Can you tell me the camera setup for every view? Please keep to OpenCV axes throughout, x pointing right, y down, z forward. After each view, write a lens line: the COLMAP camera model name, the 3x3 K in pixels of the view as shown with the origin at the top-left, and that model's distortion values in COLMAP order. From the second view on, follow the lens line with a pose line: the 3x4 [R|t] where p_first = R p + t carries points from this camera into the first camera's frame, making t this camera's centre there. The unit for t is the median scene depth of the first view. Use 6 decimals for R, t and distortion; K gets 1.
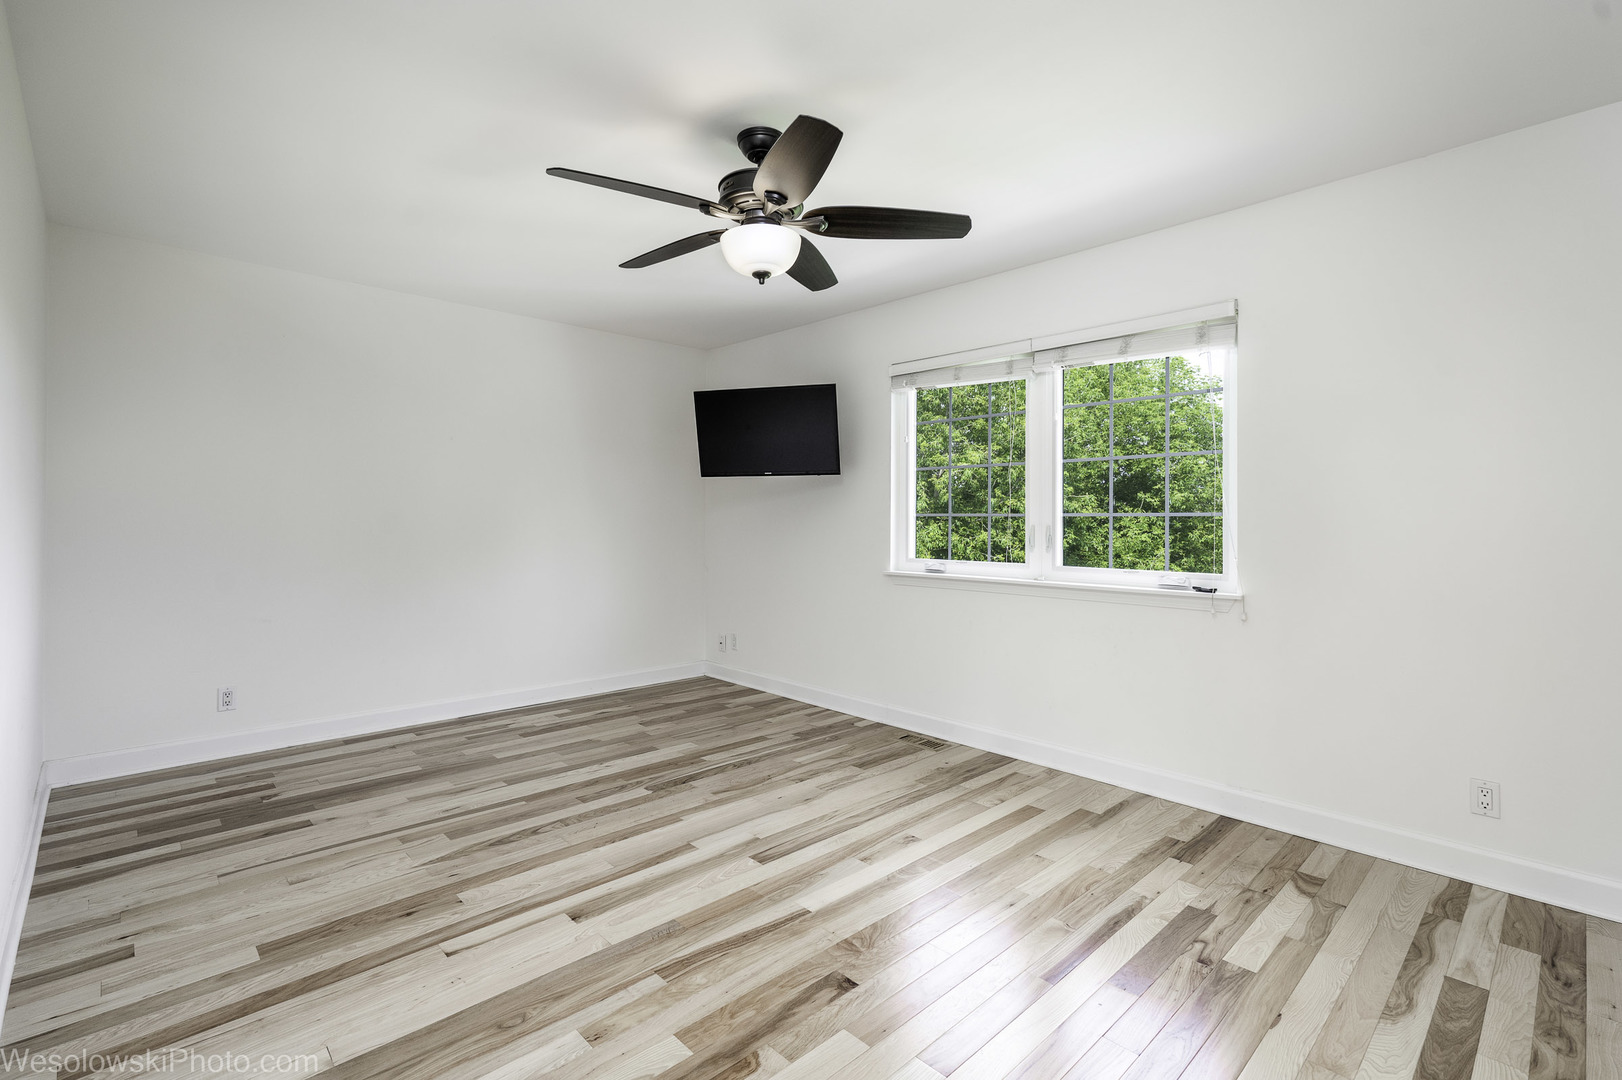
lens RADIAL K [[756.3, 0, 824.4], [0, 756.3, 518.7], [0, 0, 1]] dist [0.000393, 0.000159]
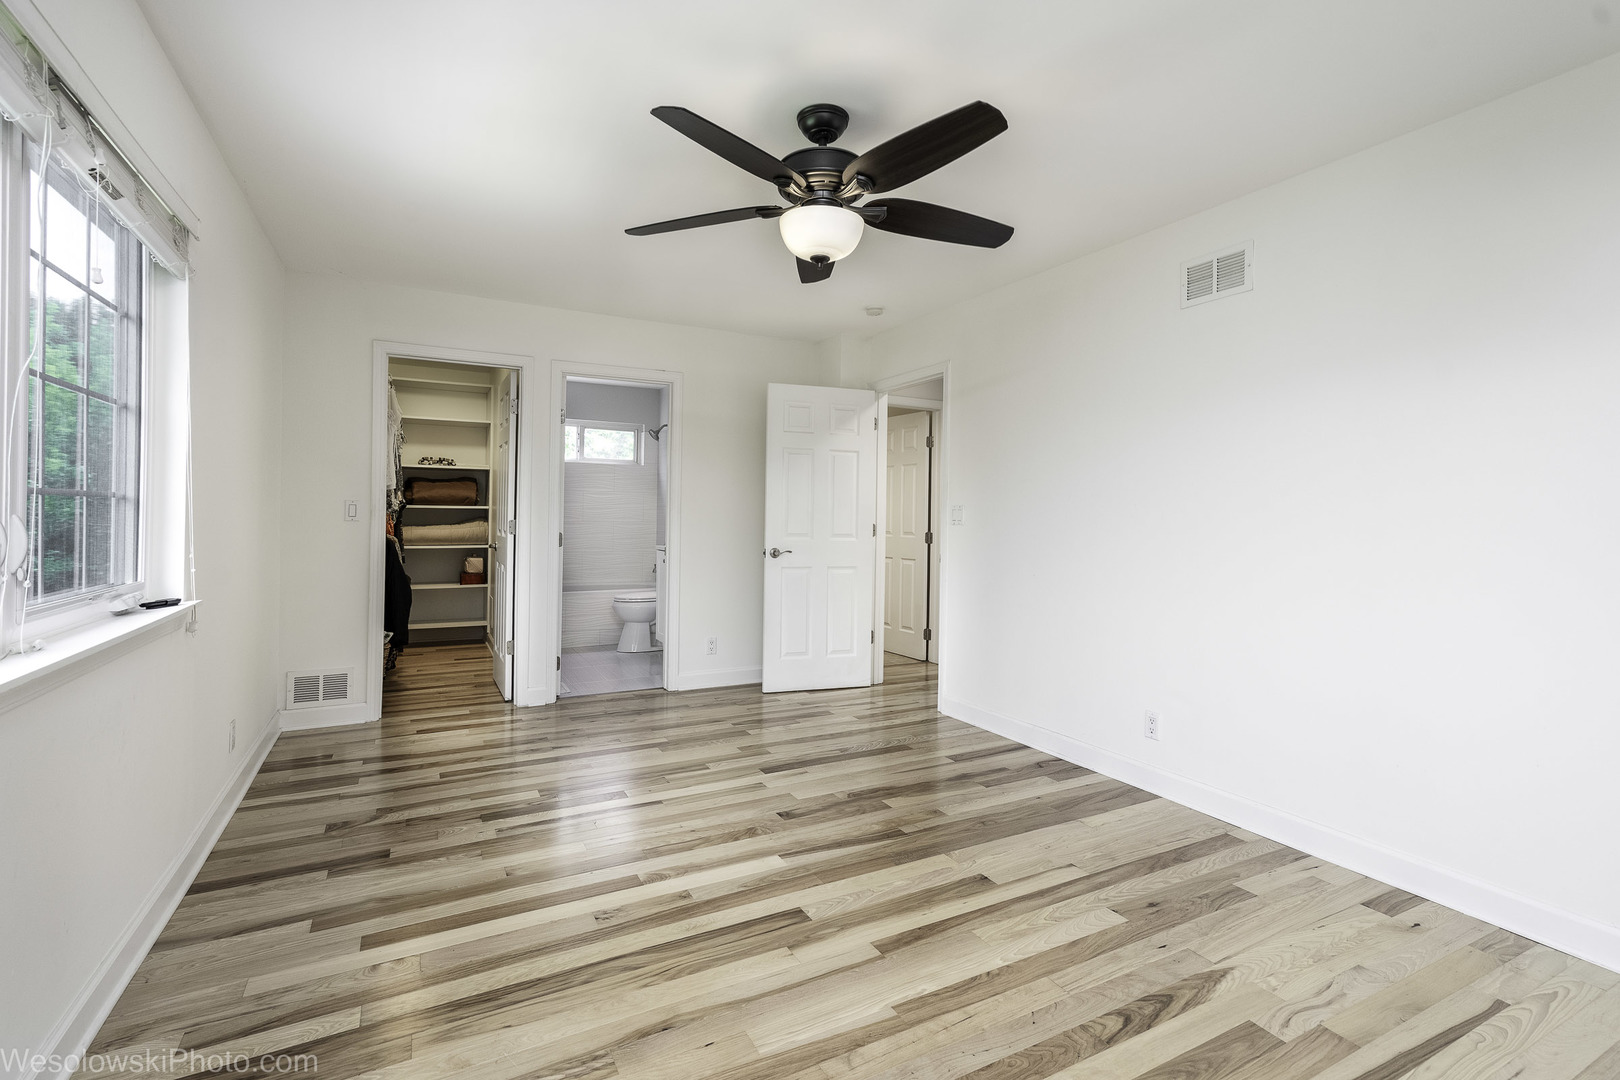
lens RADIAL K [[727.9, 0, 817.0], [0, 727.9, 534.8], [0, 0, 1]] dist [-0.000255, 0.000172]
pose [[-0.963812, -0.023399, 0.265552, -0.322714], [-0.018476, 0.999608, 0.021024, 0.007823], [-0.265940, 0.015357, -0.963867, 1.846907]]
